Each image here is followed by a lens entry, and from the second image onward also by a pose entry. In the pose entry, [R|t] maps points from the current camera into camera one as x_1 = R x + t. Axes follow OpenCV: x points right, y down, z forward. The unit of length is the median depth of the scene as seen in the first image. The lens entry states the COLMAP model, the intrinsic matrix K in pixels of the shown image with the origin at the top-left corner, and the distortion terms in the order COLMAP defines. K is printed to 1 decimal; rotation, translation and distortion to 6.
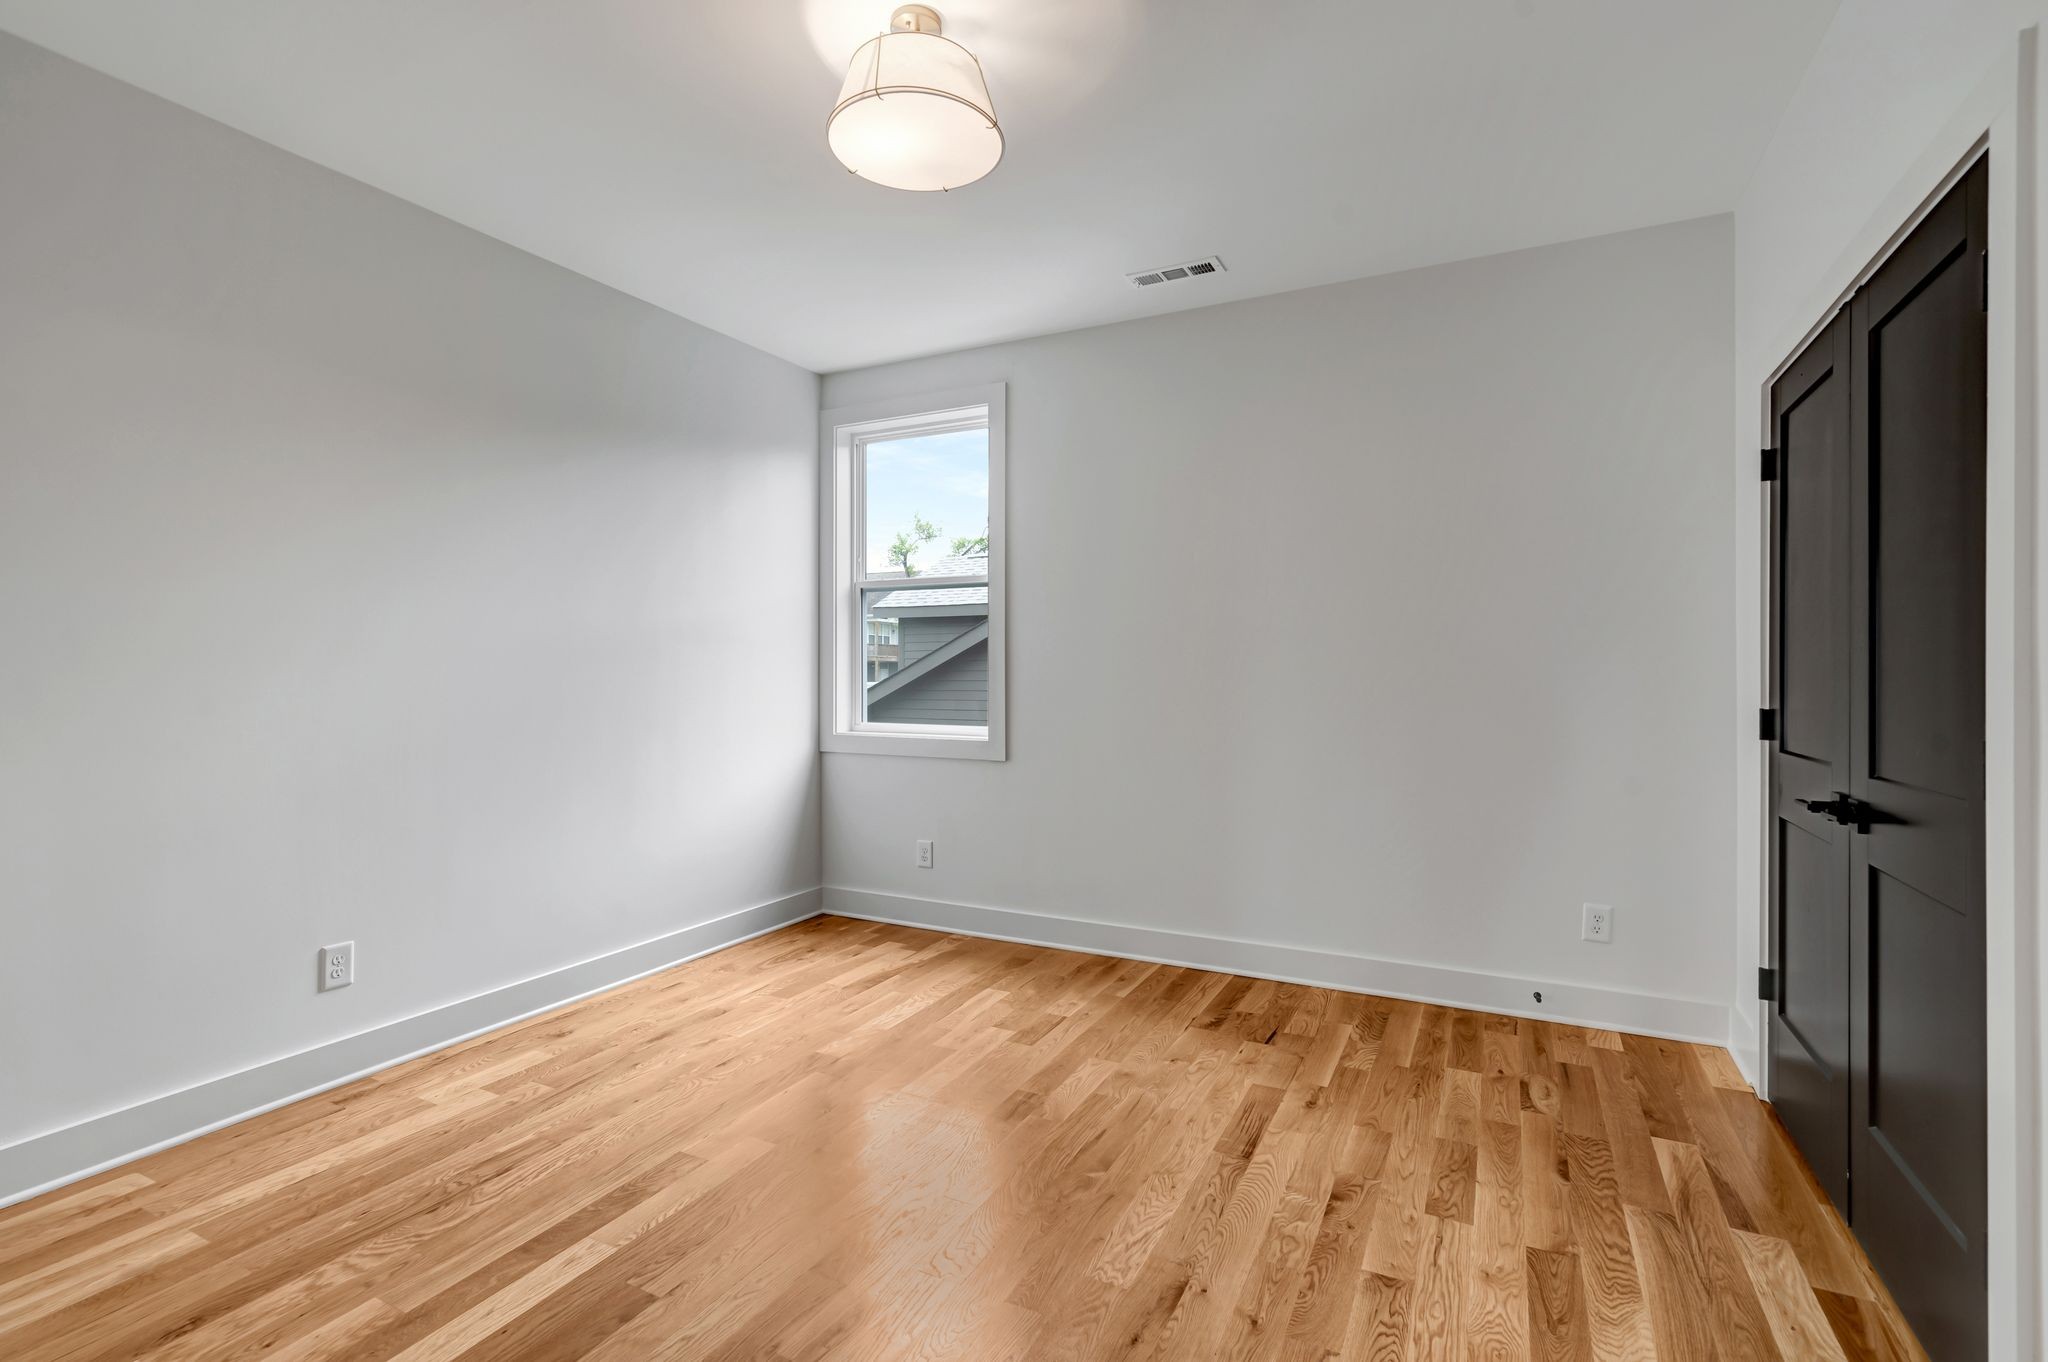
lens RADIAL K [[920.9, 0, 1033.6], [0, 920.9, 672.4], [0, 0, 1]] dist [-0.004101, 0.002249]
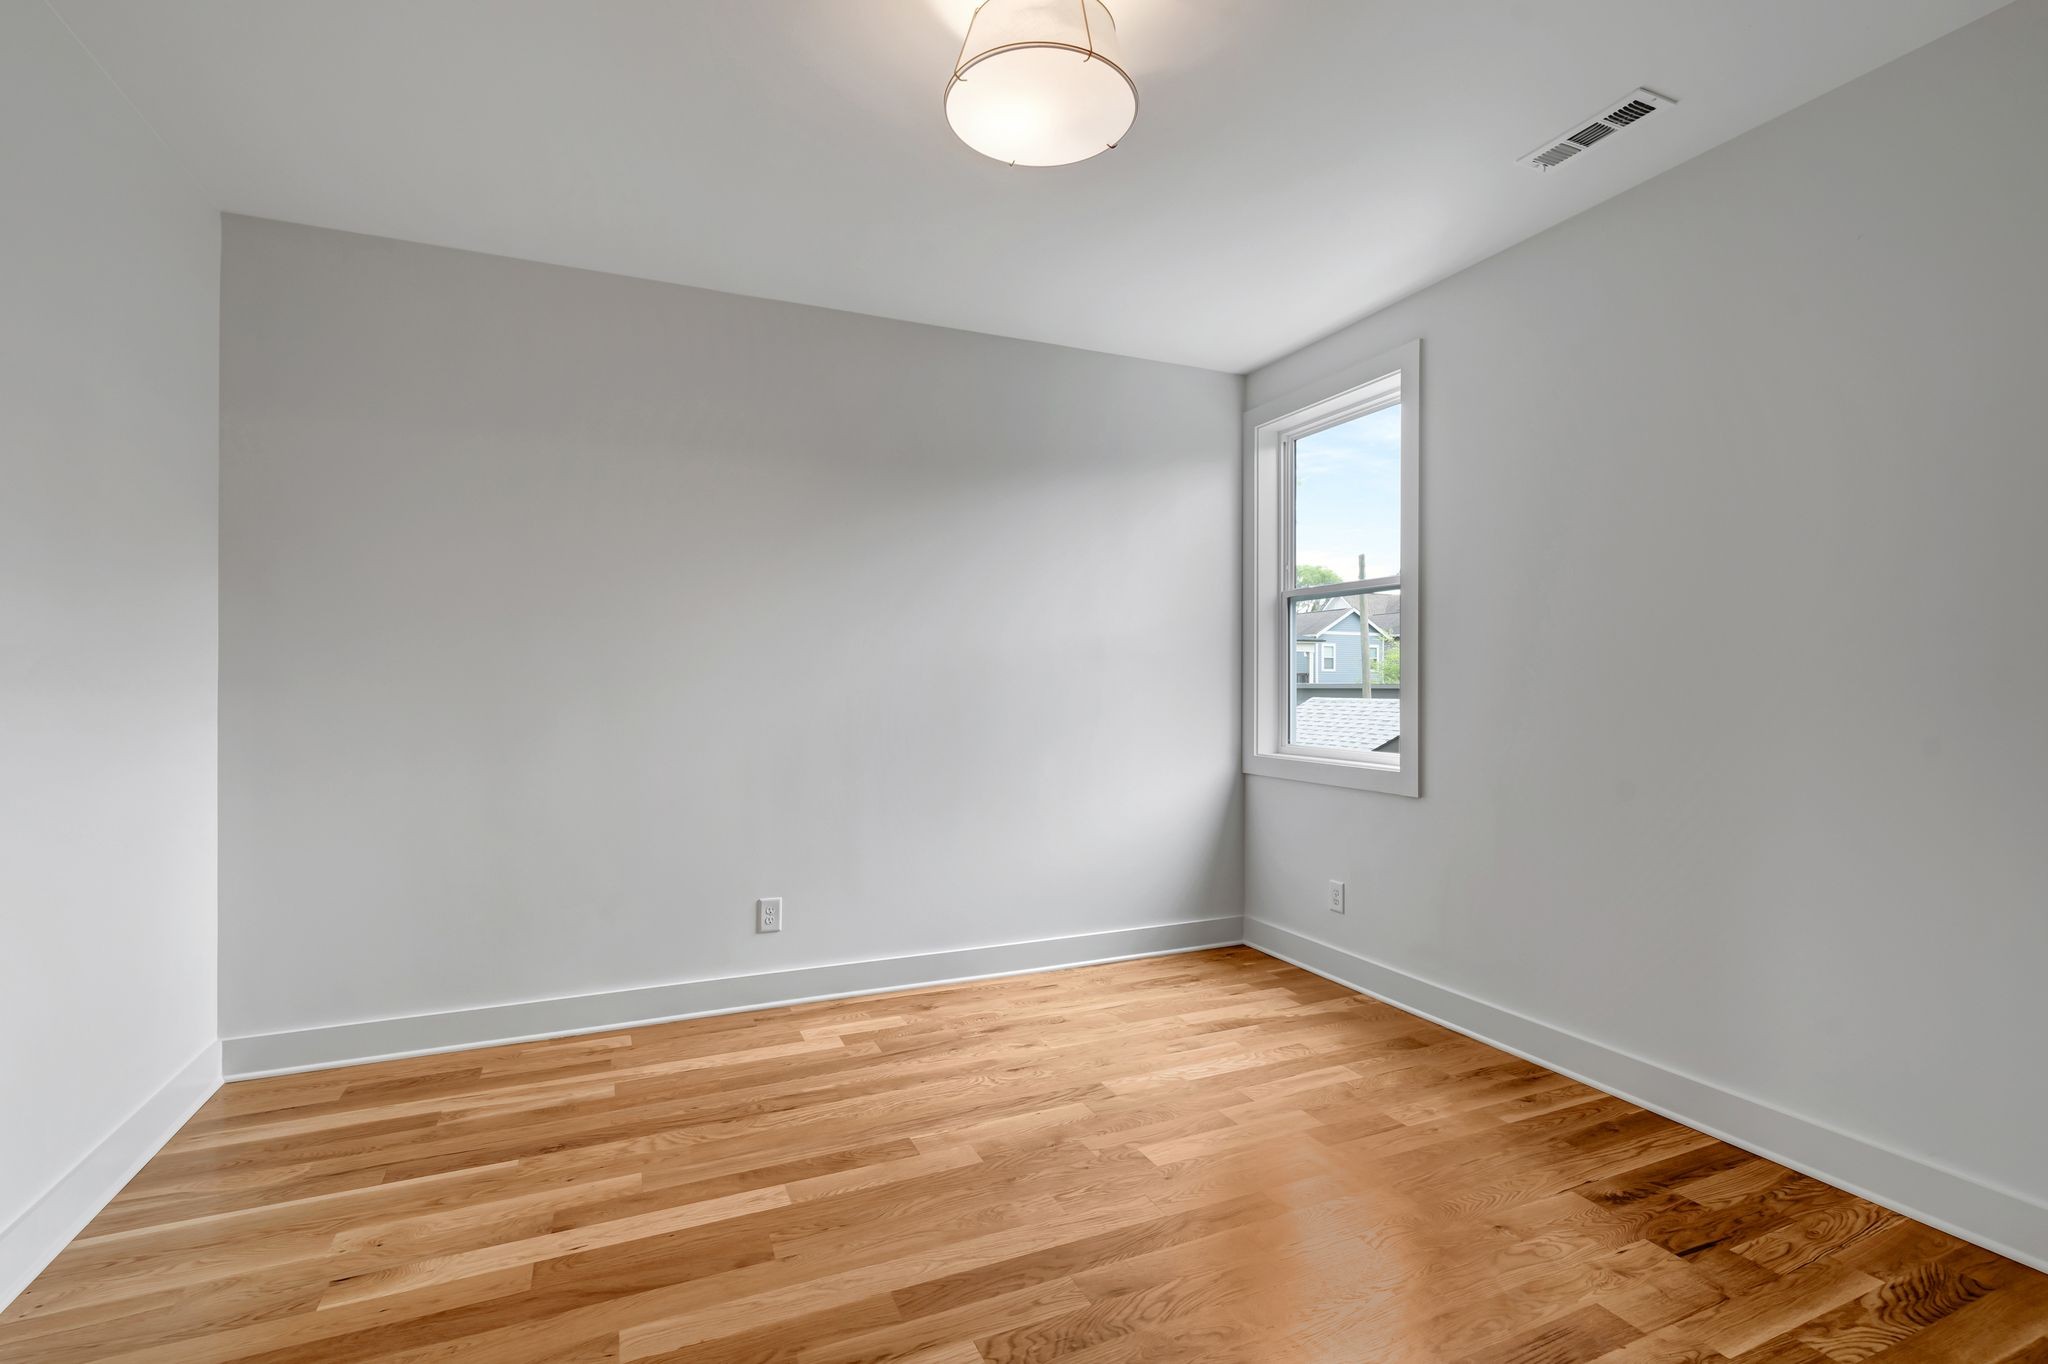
lens RADIAL K [[920.9, 0, 1024.3], [0, 920.9, 686.8], [0, 0, 1]] dist [-0.004101, 0.002249]
pose [[0.779467, 0.000693, -0.626443, 0.279667], [-0.002617, 0.999994, -0.002149, -0.000135], [0.626438, 0.003314, 0.779464, 0.180382]]
